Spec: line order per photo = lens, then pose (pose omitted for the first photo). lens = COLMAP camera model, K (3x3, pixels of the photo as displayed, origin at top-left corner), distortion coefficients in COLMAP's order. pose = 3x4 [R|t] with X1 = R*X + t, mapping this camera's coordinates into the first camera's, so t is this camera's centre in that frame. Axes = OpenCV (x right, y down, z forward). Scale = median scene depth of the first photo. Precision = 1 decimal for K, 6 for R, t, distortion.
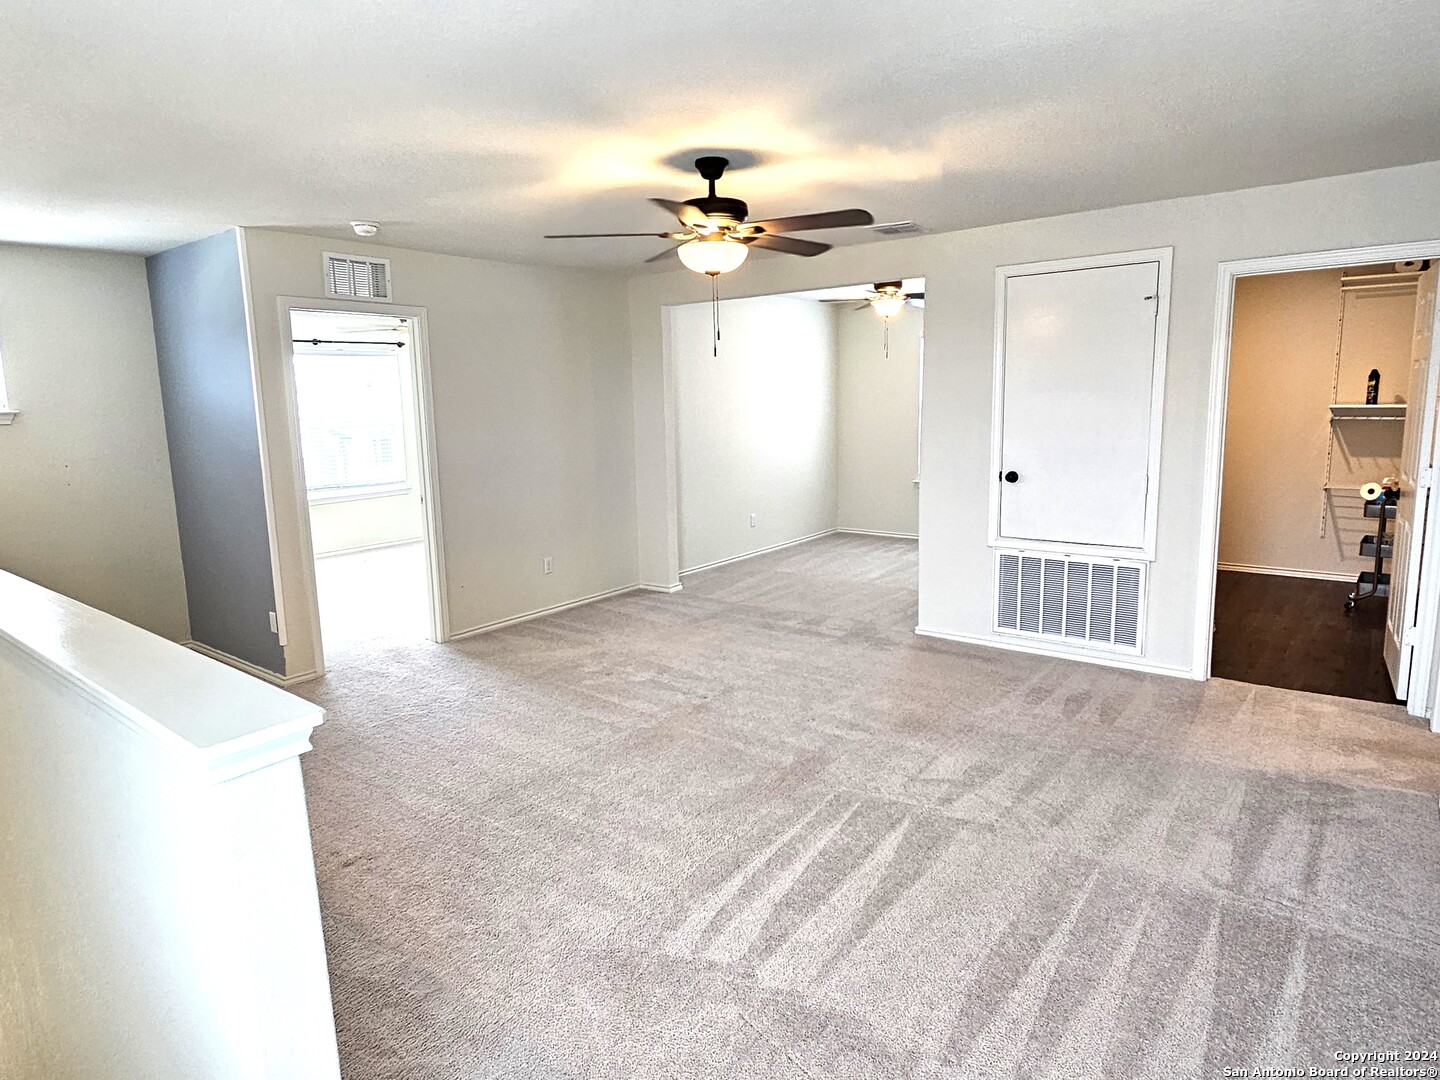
lens RADIAL K [[809.4, 0, 716.6], [0, 809.4, 522.0], [0, 0, 1]] dist [0.001819, -0.001078]
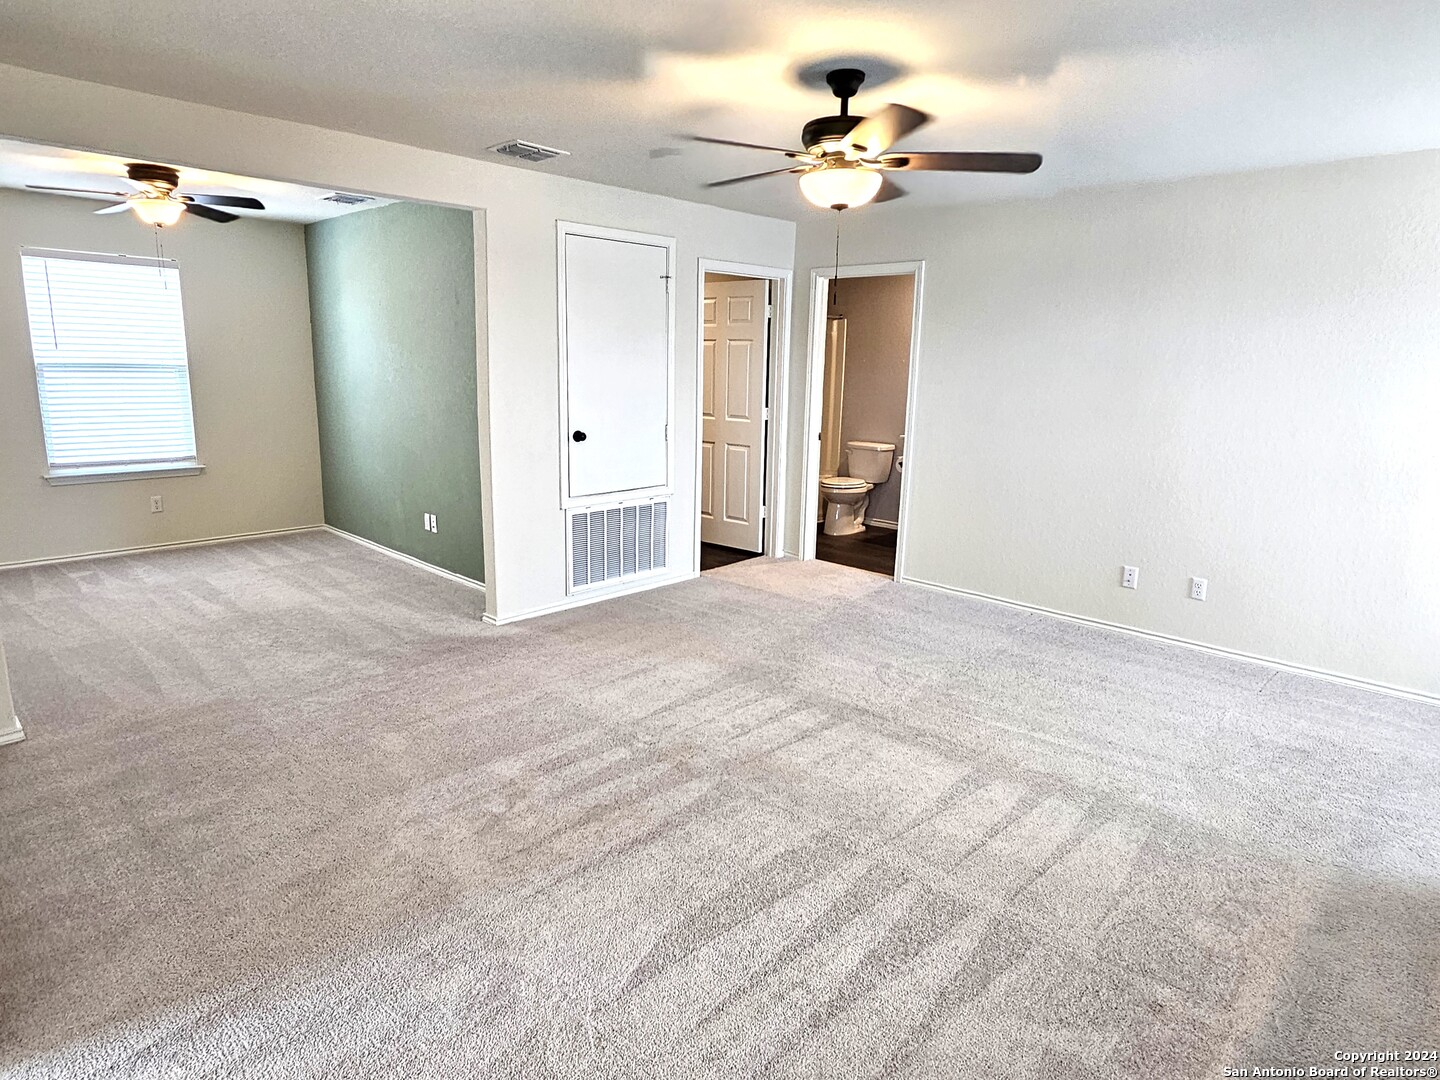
lens RADIAL K [[809.4, 0, 716.6], [0, 809.4, 522.0], [0, 0, 1]] dist [0.001819, -0.001078]
pose [[0.107594, -0.172016, 0.979201, -0.648857], [0.121313, 0.979830, 0.158797, -0.094243], [-0.986766, 0.101704, 0.126292, 0.745227]]
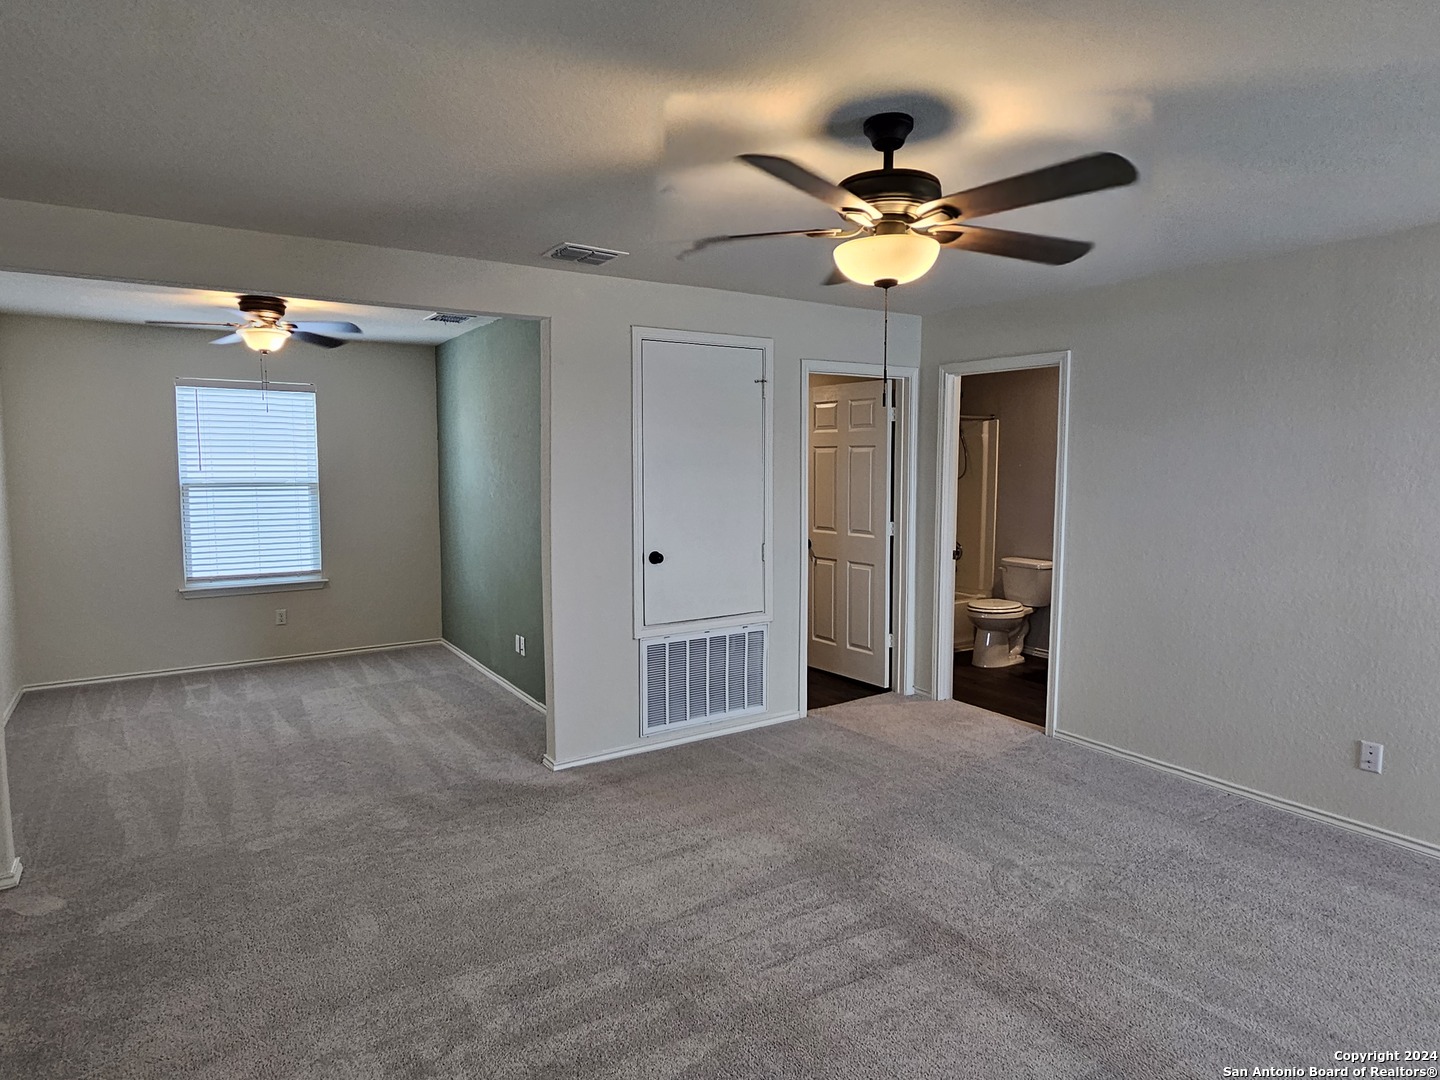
lens RADIAL K [[819.7, 0, 718.8], [0, 819.7, 531.0], [0, 0, 1]] dist [-0.001736, -0.002117]
pose [[0.321913, -0.057906, 0.944997, -0.496732], [0.128399, 0.991577, 0.017021, -0.095844], [-0.938022, 0.115858, 0.326636, 0.659745]]
